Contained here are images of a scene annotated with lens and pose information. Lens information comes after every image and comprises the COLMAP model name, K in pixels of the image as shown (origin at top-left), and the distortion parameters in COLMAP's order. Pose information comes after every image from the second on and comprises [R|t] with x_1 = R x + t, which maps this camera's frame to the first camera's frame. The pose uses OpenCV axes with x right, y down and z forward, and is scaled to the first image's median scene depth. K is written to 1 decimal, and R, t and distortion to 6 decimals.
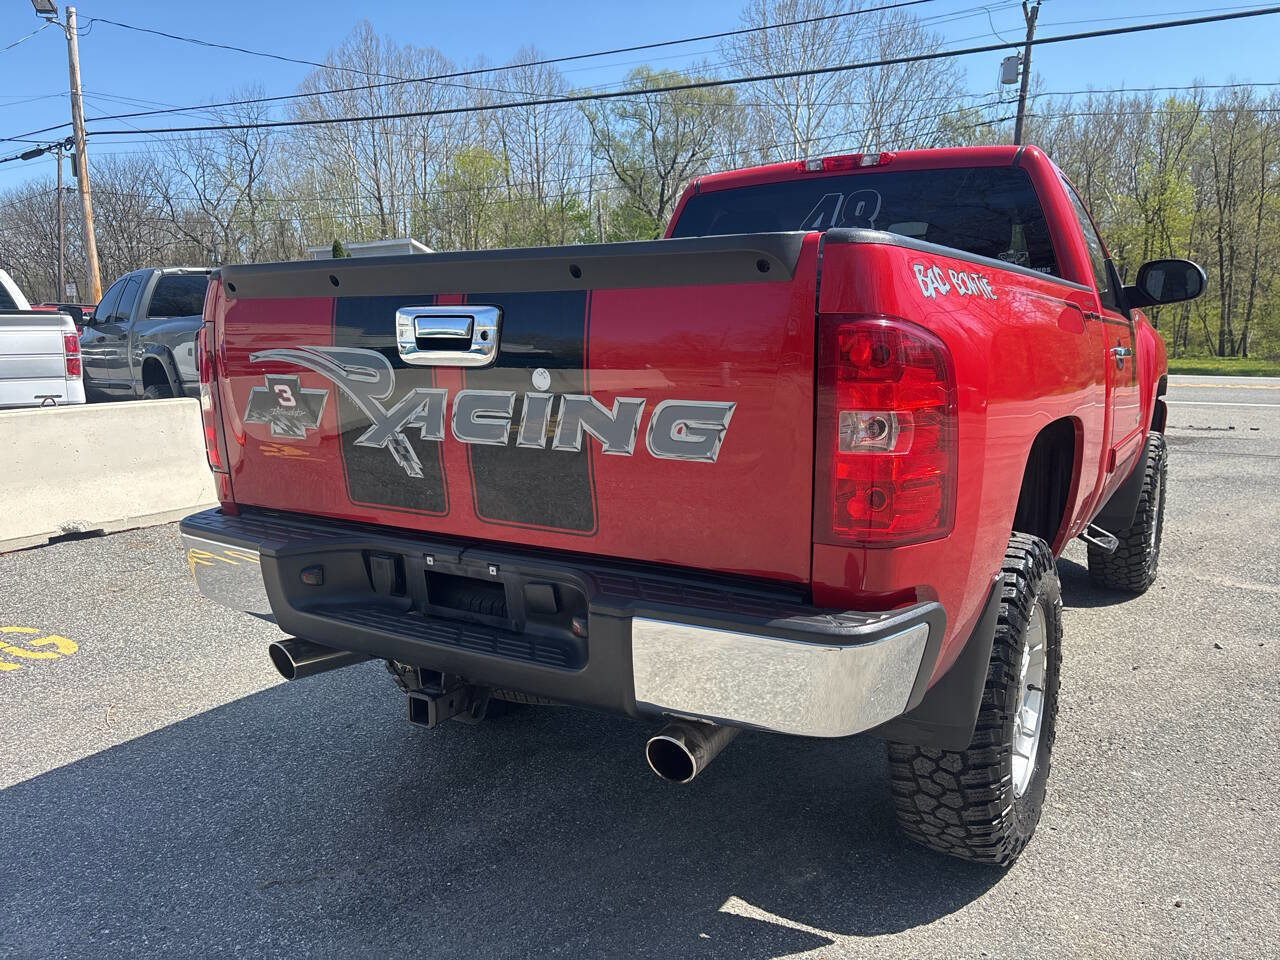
lens RADIAL K [[975.9, 0, 638.7], [0, 975.9, 453.9], [0, 0, 1]] dist [0.047186, -0.044502]
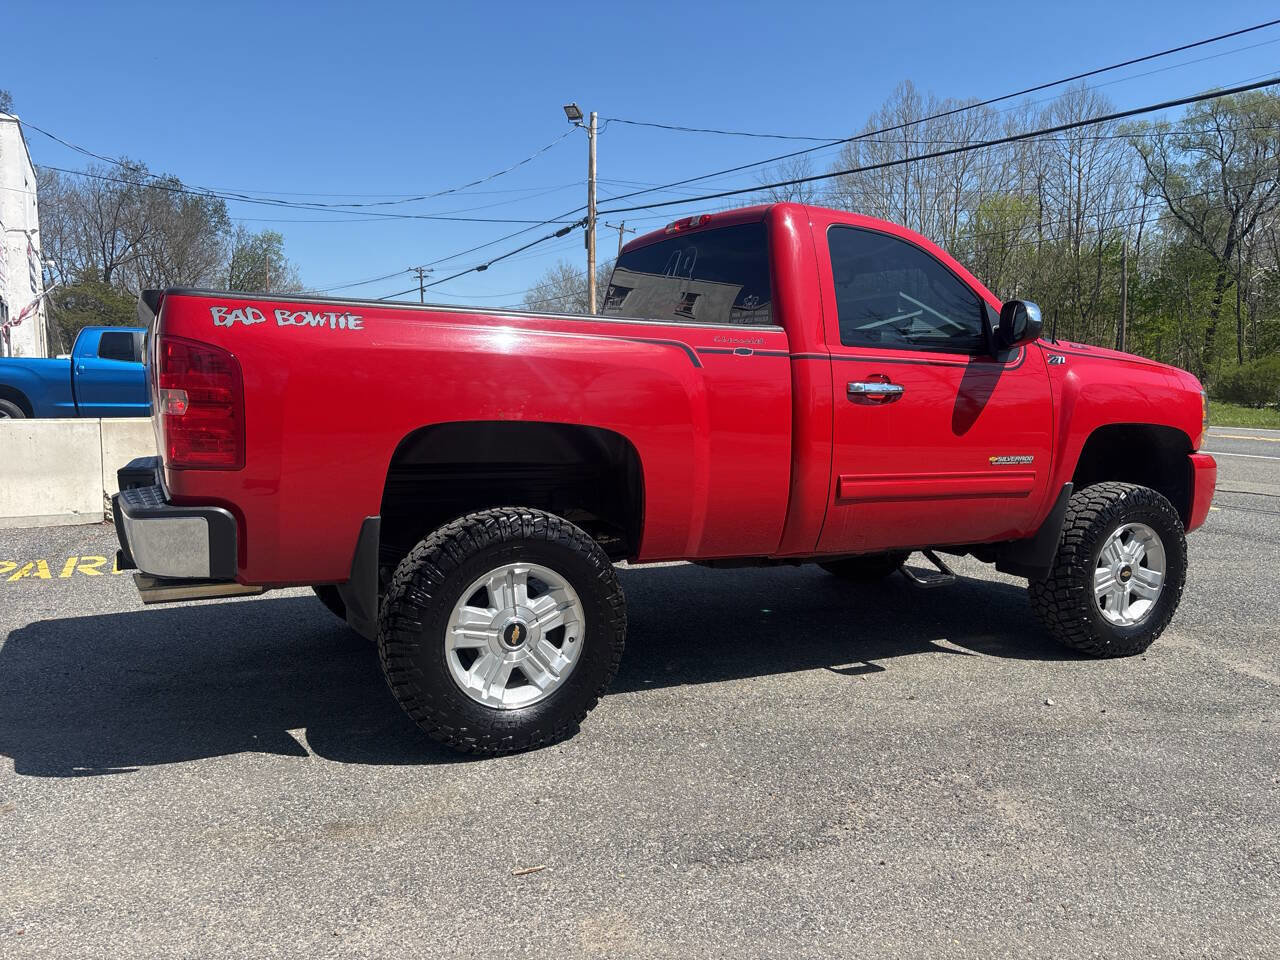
lens RADIAL K [[969.6, 0, 643.6], [0, 969.6, 475.8], [0, 0, 1]] dist [0.050479, -0.043884]
pose [[0.860705, 0.075344, -0.503497, 0.128759], [-0.089858, 0.995944, -0.004574, 0.002733], [0.501110, 0.049180, 0.863985, -0.005084]]
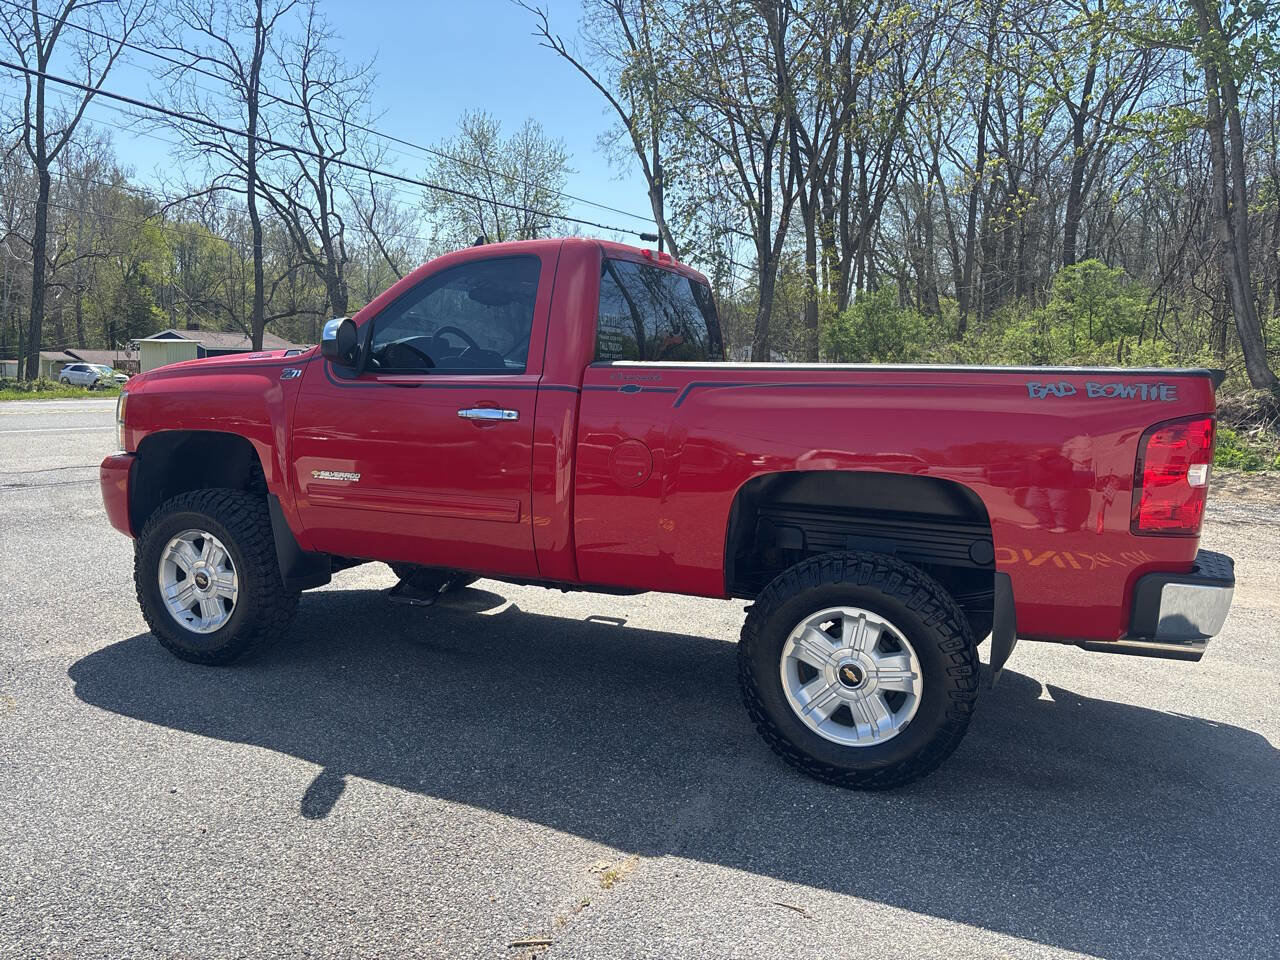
lens RADIAL K [[975.9, 0, 638.7], [0, 975.9, 453.9], [0, 0, 1]] dist [0.047186, -0.044502]
pose [[-0.154945, -0.089793, 0.983834, -0.165675], [0.098500, 0.989495, 0.105822, -0.030679], [-0.983000, 0.113304, -0.144472, 0.202631]]
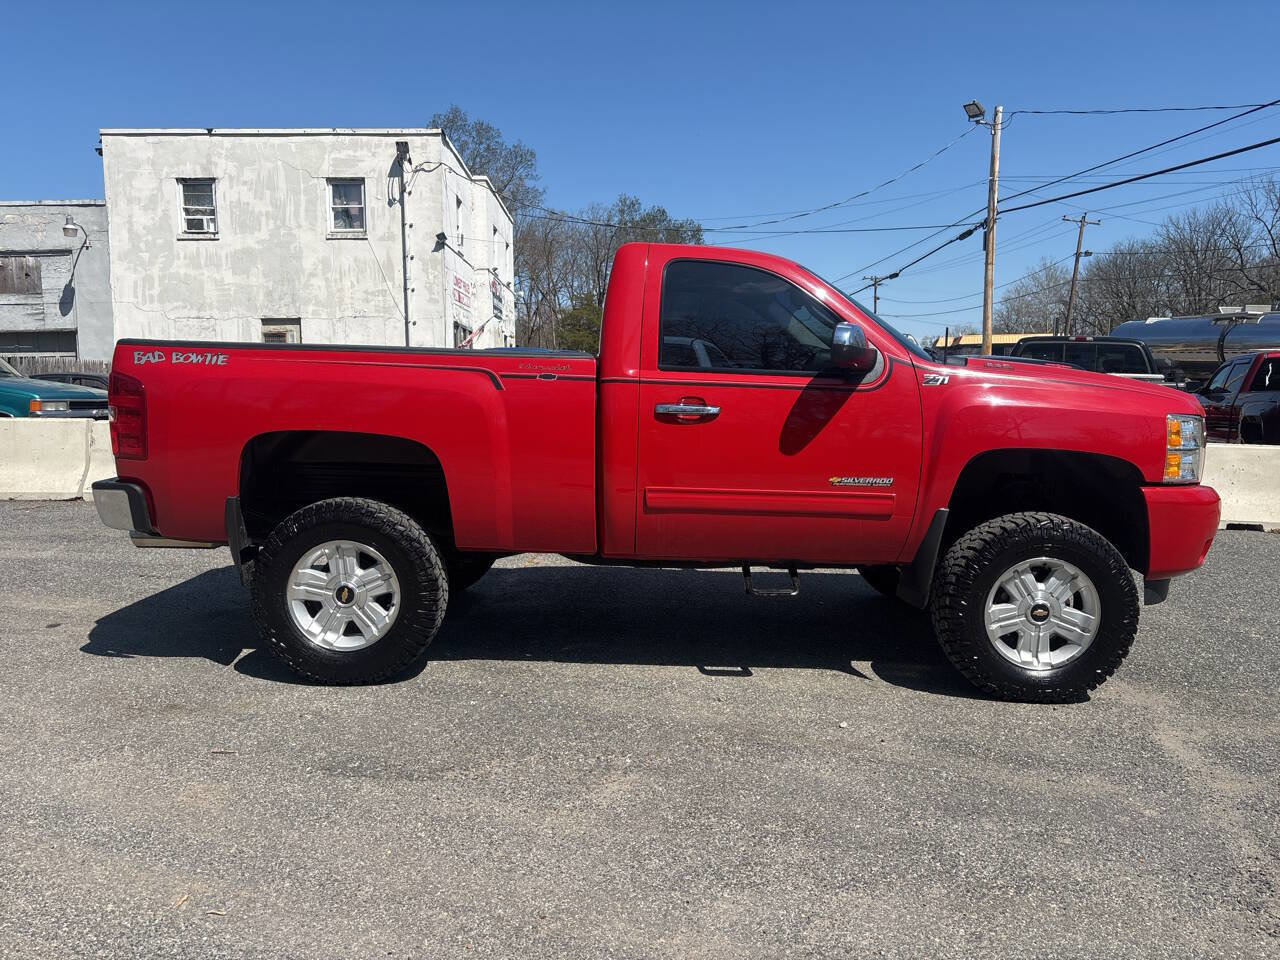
lens RADIAL K [[969.6, 0, 643.6], [0, 969.6, 475.8], [0, 0, 1]] dist [0.050479, -0.043884]
pose [[0.527859, 0.104207, -0.842915, 0.228469], [-0.128642, 0.990804, 0.041930, -0.010904], [0.839533, 0.086301, 0.536410, 0.056041]]
